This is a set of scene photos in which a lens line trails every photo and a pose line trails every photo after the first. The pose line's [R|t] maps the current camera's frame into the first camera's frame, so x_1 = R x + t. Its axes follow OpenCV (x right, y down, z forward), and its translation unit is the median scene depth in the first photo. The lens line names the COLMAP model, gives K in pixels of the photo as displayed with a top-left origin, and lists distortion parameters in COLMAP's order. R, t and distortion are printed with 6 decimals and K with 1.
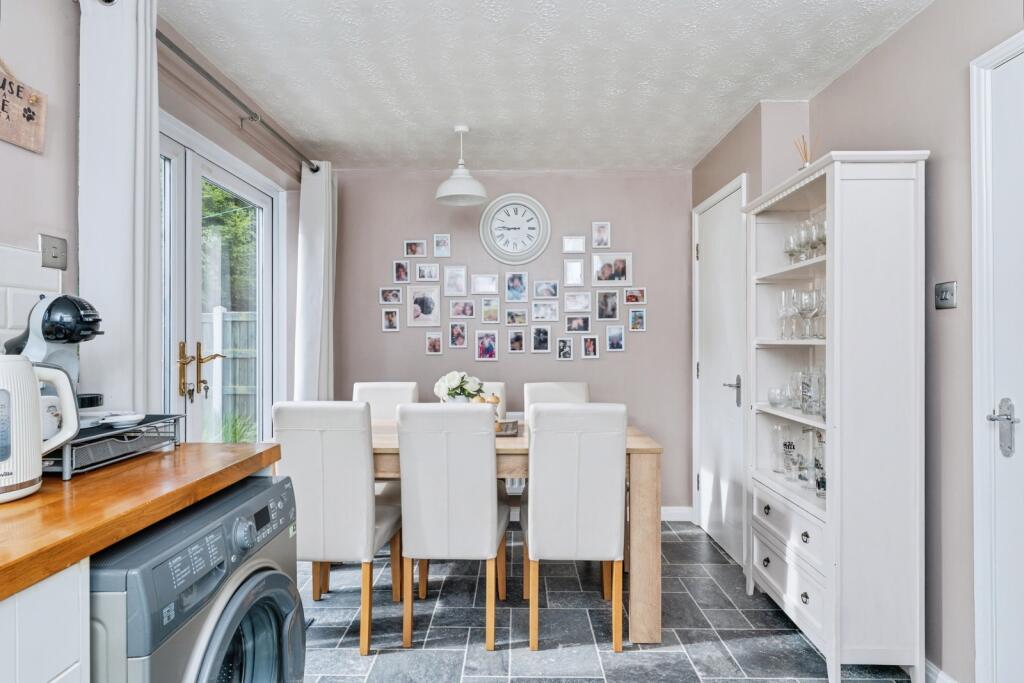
lens RADIAL K [[544.4, 0, 510.1], [0, 544.4, 337.3], [0, 0, 1]] dist [0.001356, -0.000382]
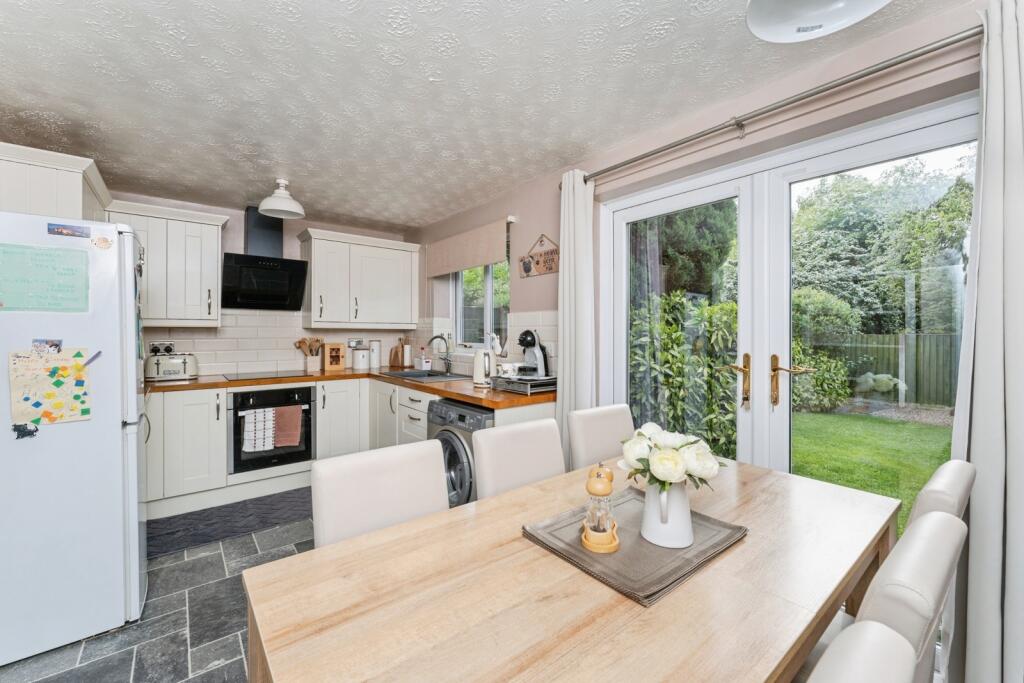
lens RADIAL K [[419.0, 0, 511.6], [0, 419.0, 332.7], [0, 0, 1]] dist [-0.000016, -0.000002]
pose [[-0.769614, 0.001214, -0.638508, 0.280363], [0.001862, 0.999998, -0.000343, -0.029413], [0.638507, -0.001453, -0.769615, 1.219656]]
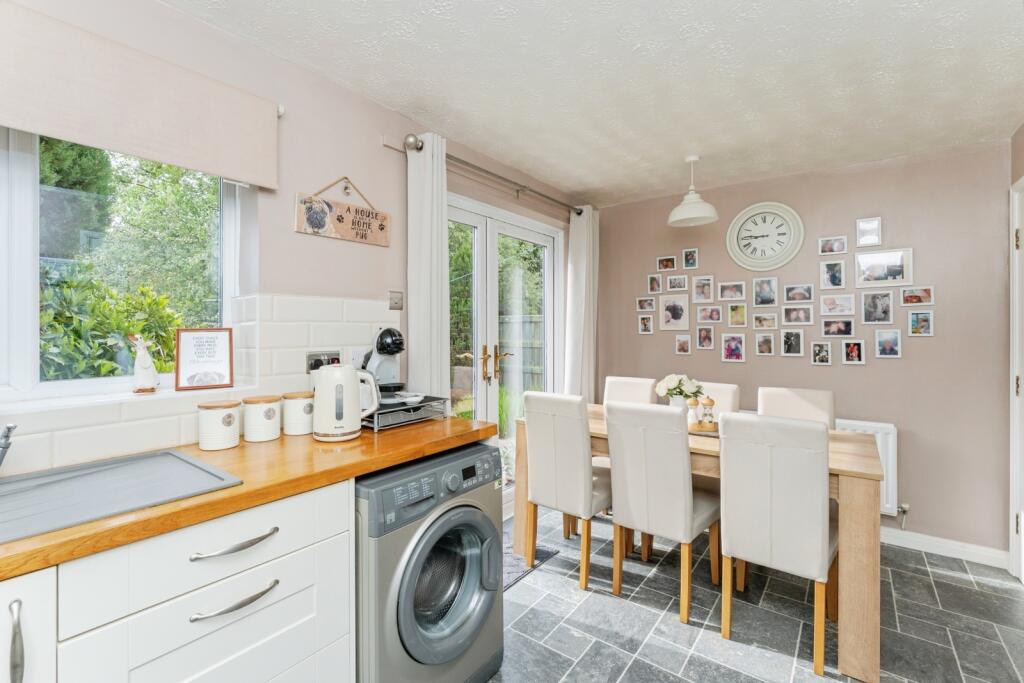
lens RADIAL K [[454.3, 0, 510.2], [0, 454.3, 328.9], [0, 0, 1]] dist [-0.000411, 0.000377]
pose [[0.805421, 0.001576, -0.592702, 0.186516], [0.001813, 0.999985, 0.005123, -0.038351], [0.592701, -0.005201, 0.805406, 0.014470]]
